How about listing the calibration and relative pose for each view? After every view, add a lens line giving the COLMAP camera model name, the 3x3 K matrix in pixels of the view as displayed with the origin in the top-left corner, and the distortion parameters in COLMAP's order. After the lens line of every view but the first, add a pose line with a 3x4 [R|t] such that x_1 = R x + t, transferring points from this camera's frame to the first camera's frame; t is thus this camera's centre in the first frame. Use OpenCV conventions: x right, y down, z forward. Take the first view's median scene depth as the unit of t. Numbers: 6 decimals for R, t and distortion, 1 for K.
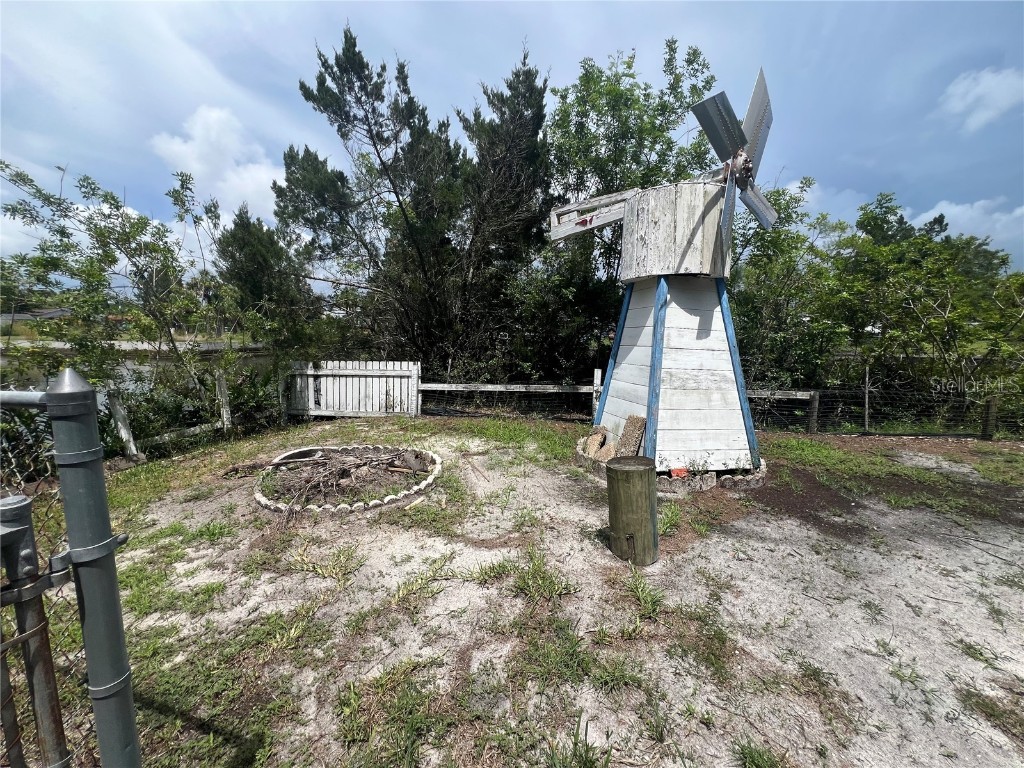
lens RADIAL K [[405.1, 0, 512.0], [0, 405.1, 384.0], [0, 0, 1]] dist [0.001490, 0.000078]
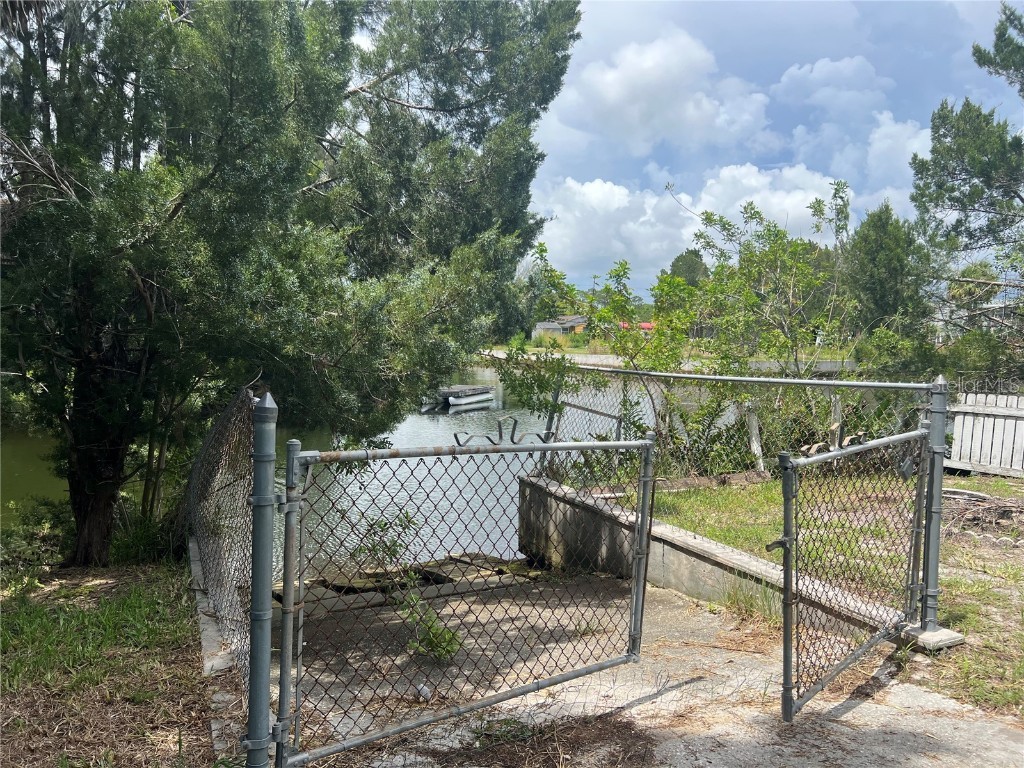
lens RADIAL K [[790.0, 0, 512.0], [0, 790.0, 384.0], [0, 0, 1]] dist [0.152593, -0.181108]
pose [[0.633401, 0.049870, -0.772215, 0.145441], [-0.110919, 0.993467, -0.026822, 0.055266], [0.765833, 0.102642, 0.634795, -0.535534]]
